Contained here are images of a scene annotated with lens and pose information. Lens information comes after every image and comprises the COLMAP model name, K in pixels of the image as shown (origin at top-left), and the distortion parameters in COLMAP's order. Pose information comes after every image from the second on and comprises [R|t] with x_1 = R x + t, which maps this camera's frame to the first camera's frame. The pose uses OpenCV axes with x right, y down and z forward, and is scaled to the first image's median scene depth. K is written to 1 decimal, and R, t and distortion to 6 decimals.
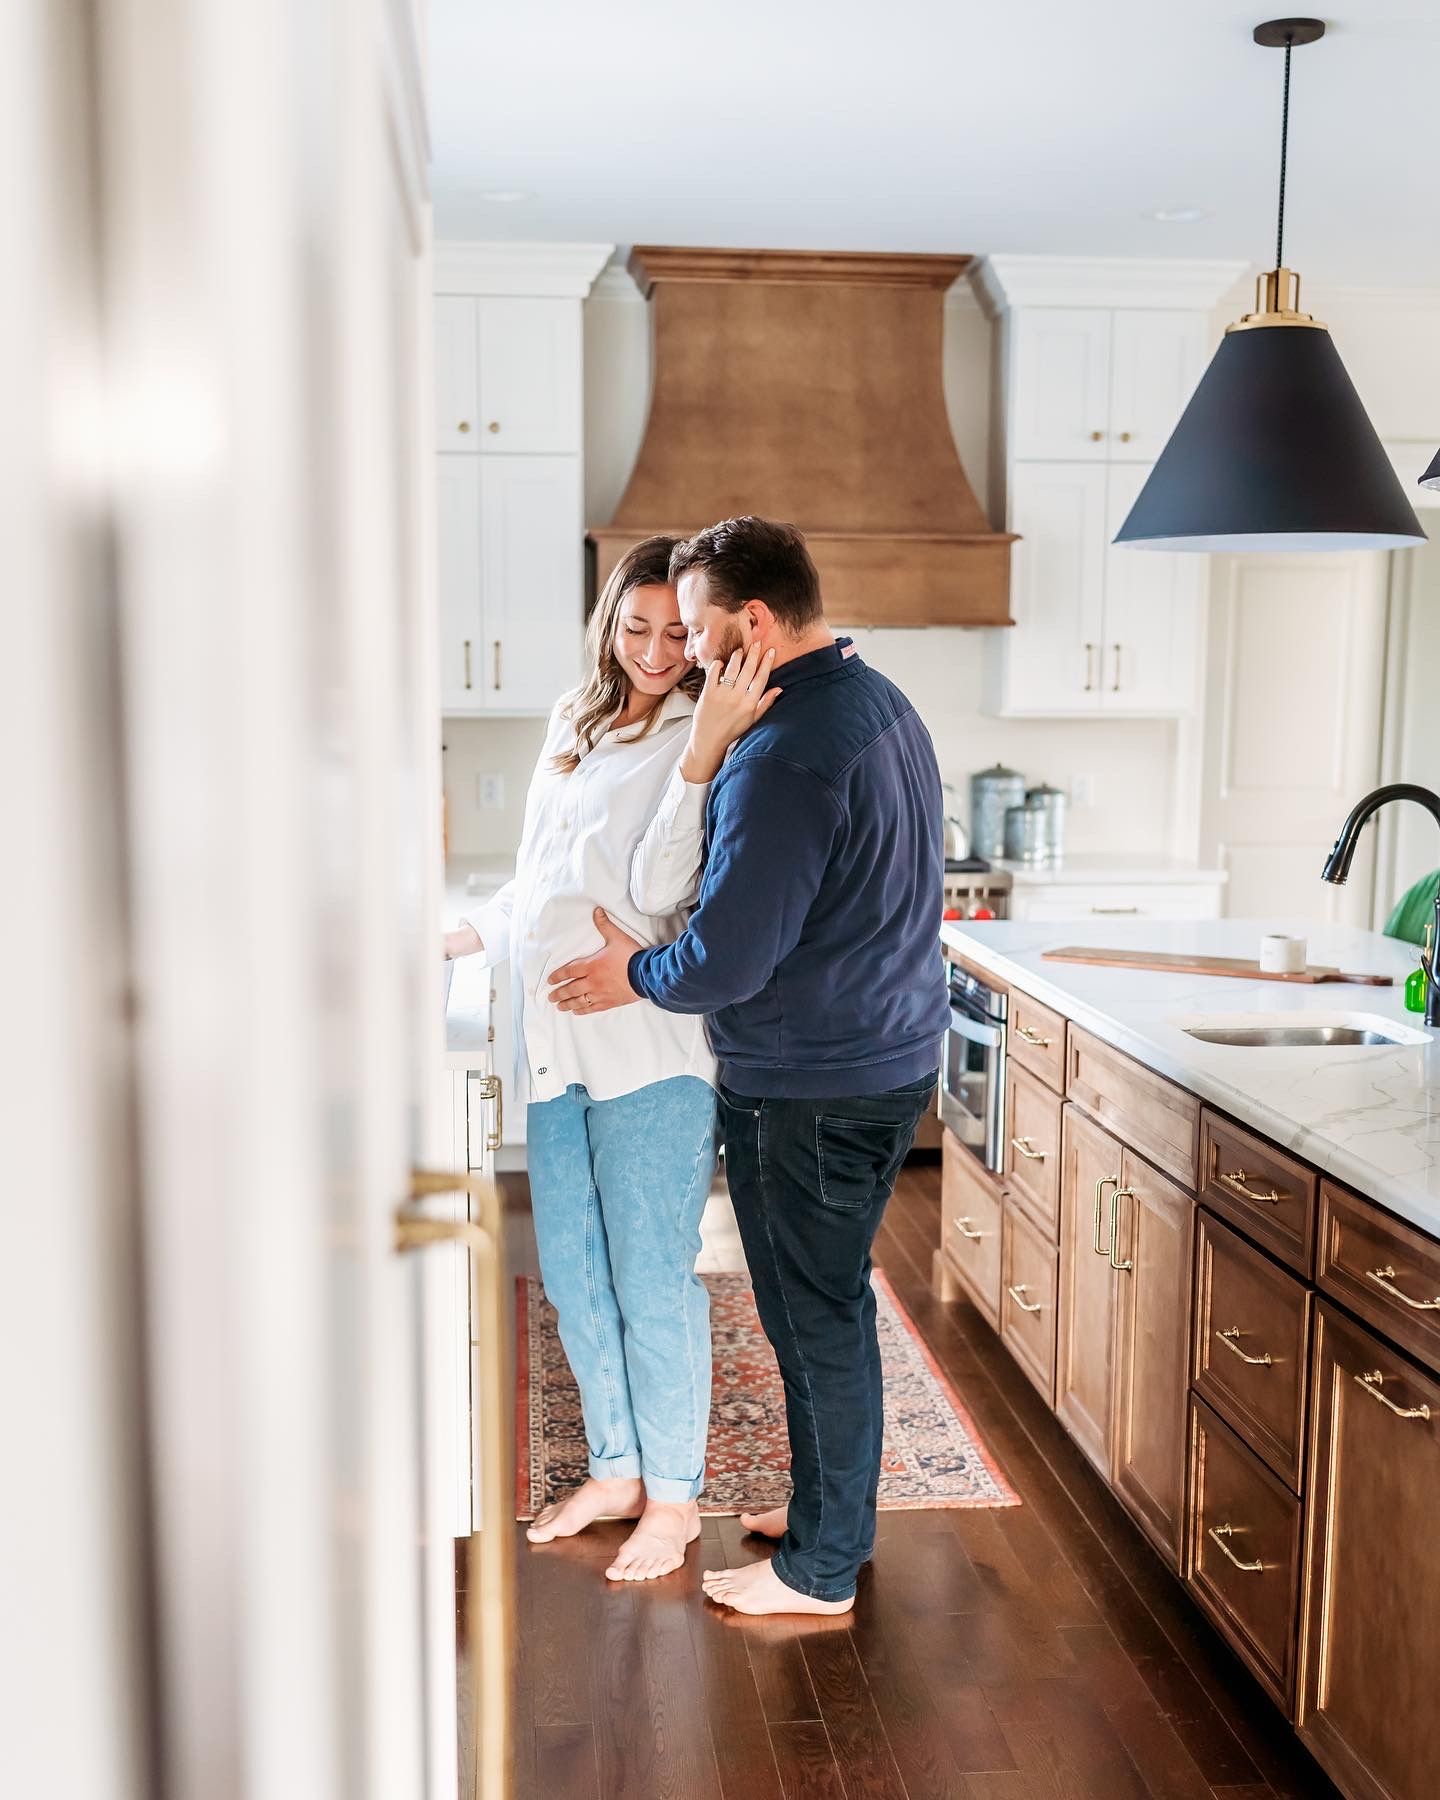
lens RADIAL K [[2048.6, 0, 729.1], [0, 2048.6, 995.3], [0, 0, 1]] dist [0.010464, 0.000000]
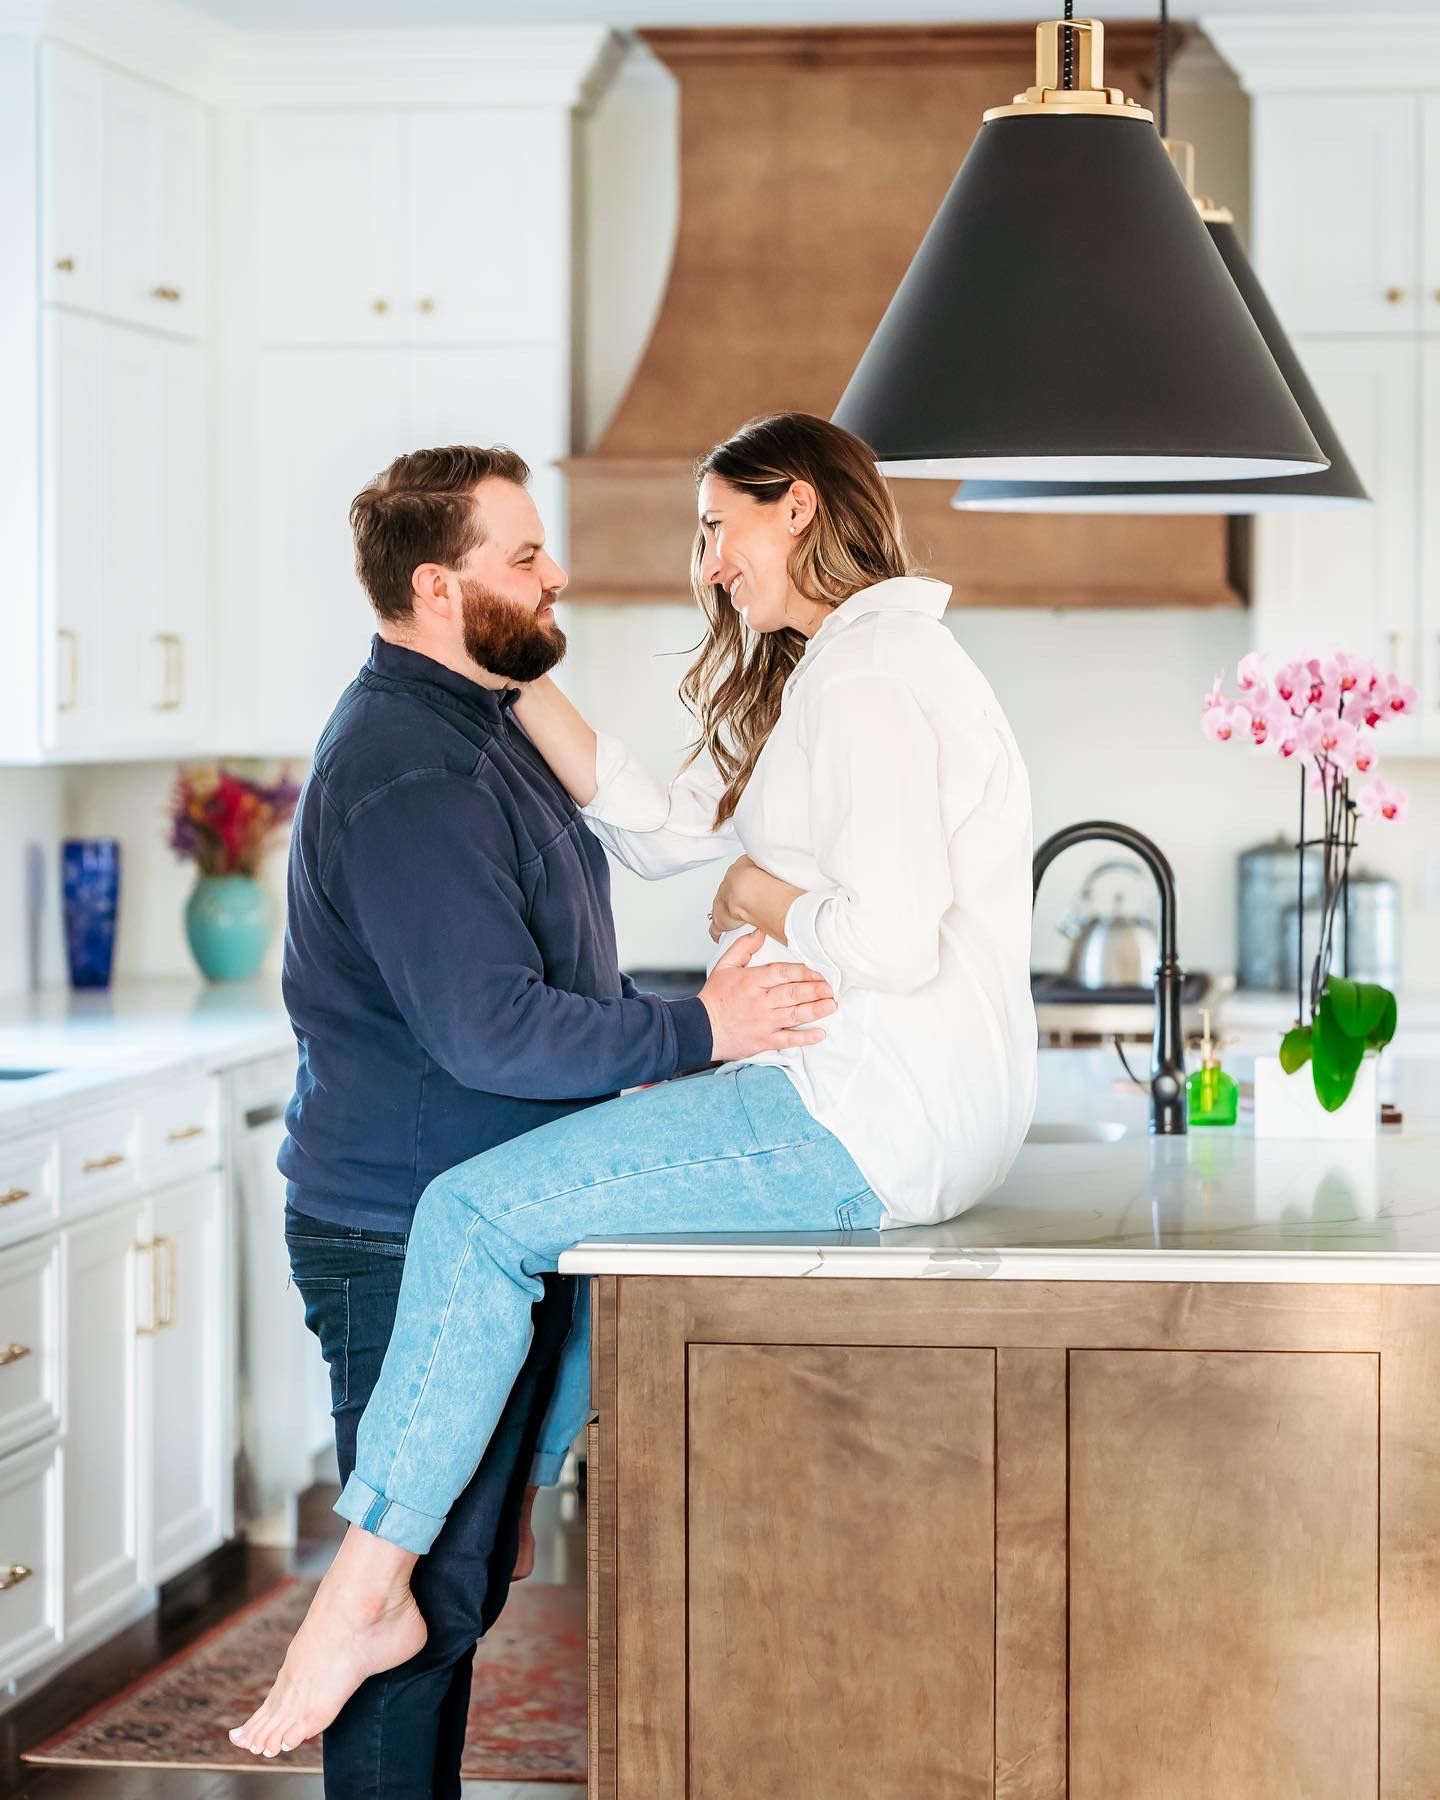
lens RADIAL K [[4907.8, 0, 718.6], [0, 4907.8, 898.4], [0, 0, 1]] dist [0.029763, 0.000000]
pose [[0.974916, 0.004428, -0.222530, 0.315857], [-0.029439, 0.993584, -0.109202, 0.071188], [0.220619, 0.113014, 0.968791, -0.443582]]
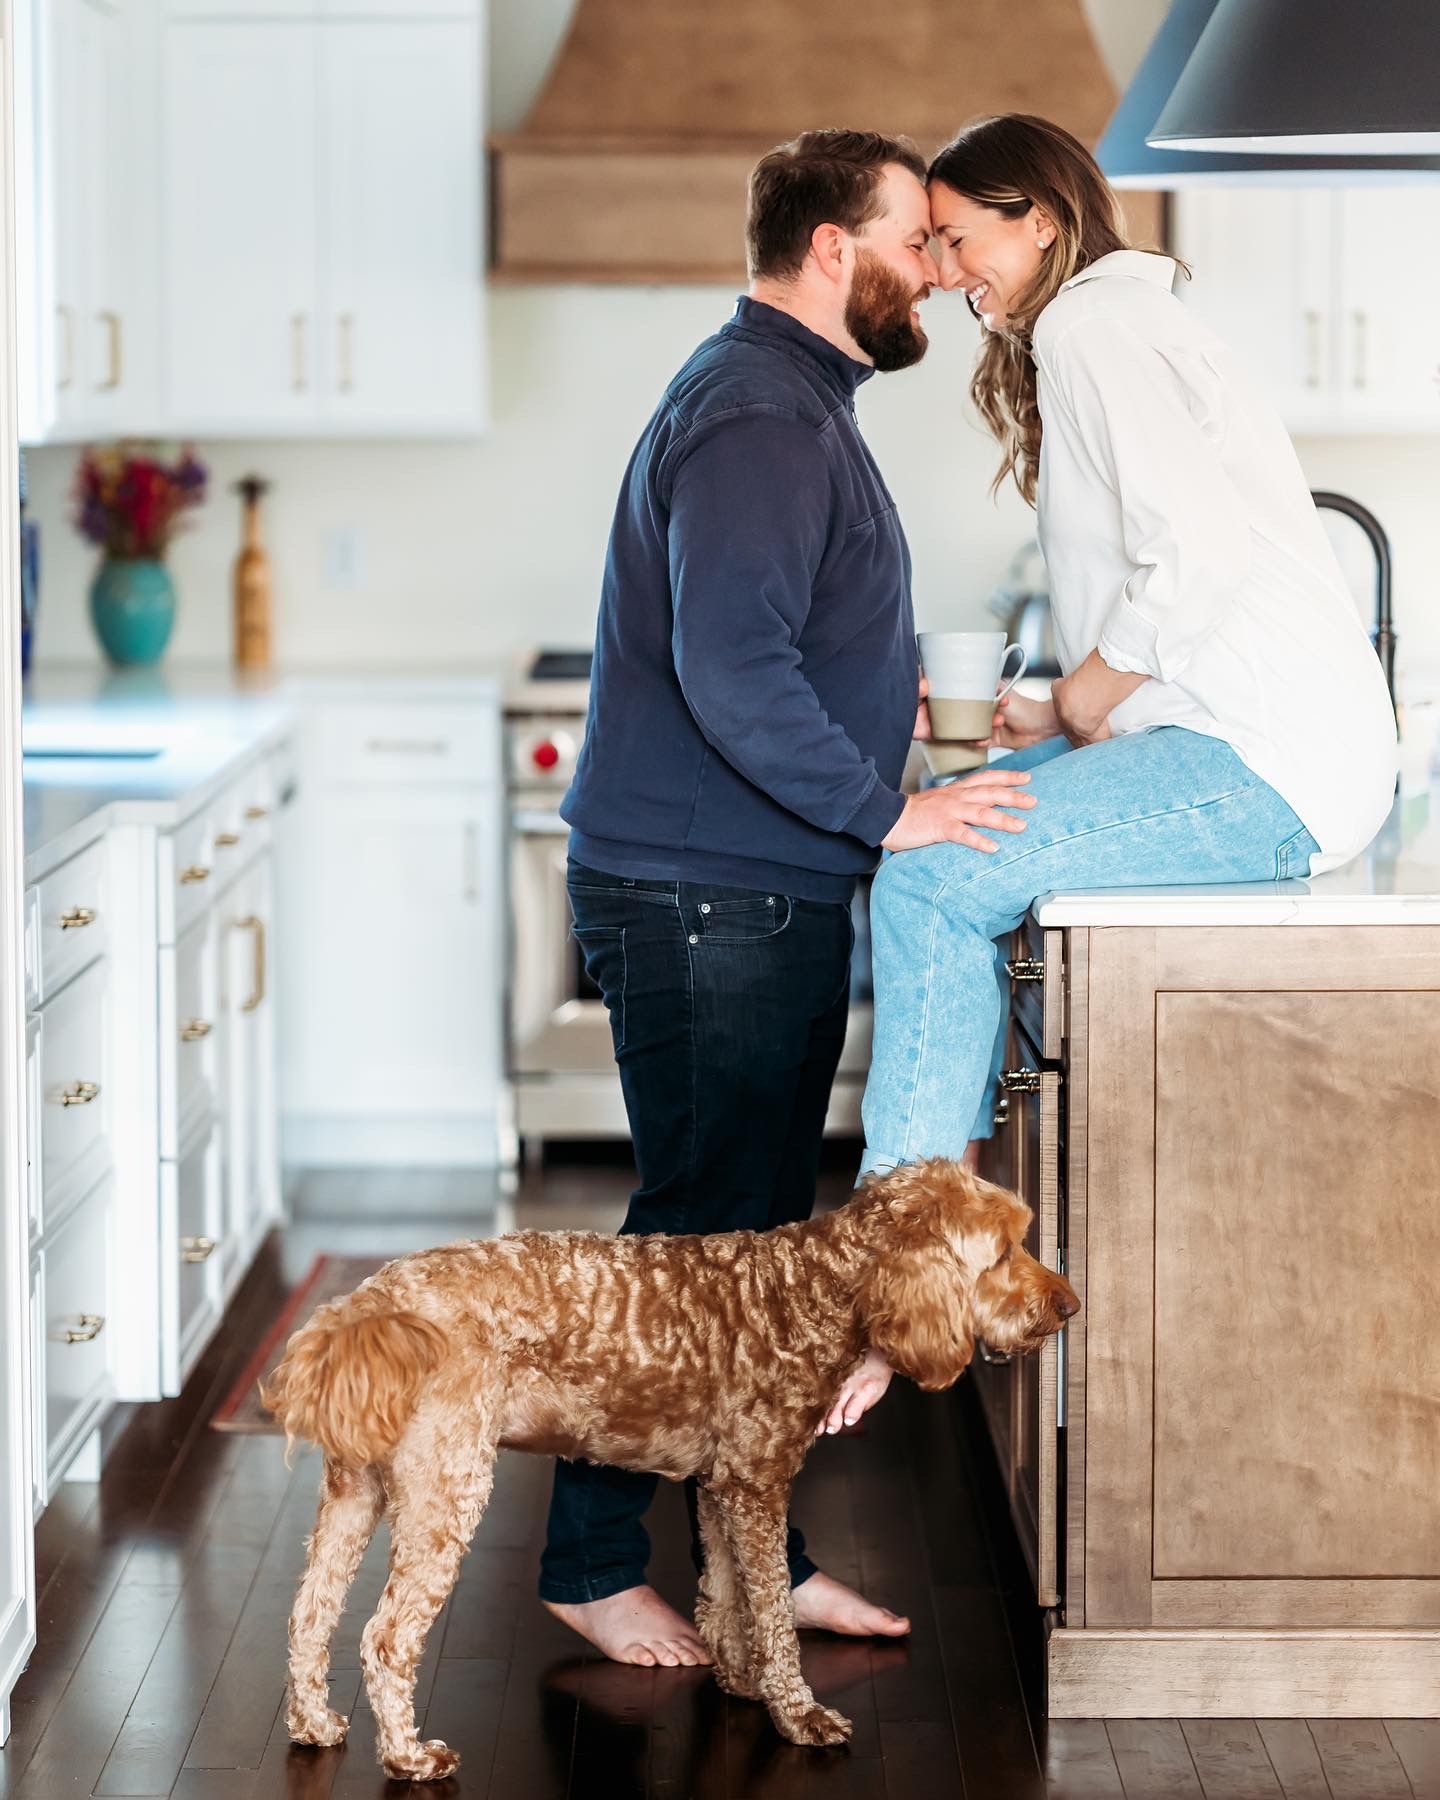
lens RADIAL K [[5009.5, 0, 730.6], [0, 5009.5, 888.2], [0, 0, 1]] dist [0.057504, 0.000000]
pose [[0.995849, 0.002157, -0.090996, 0.145403], [-0.007069, 0.998533, -0.053689, 0.083988], [0.090747, 0.054110, 0.994403, -0.507467]]
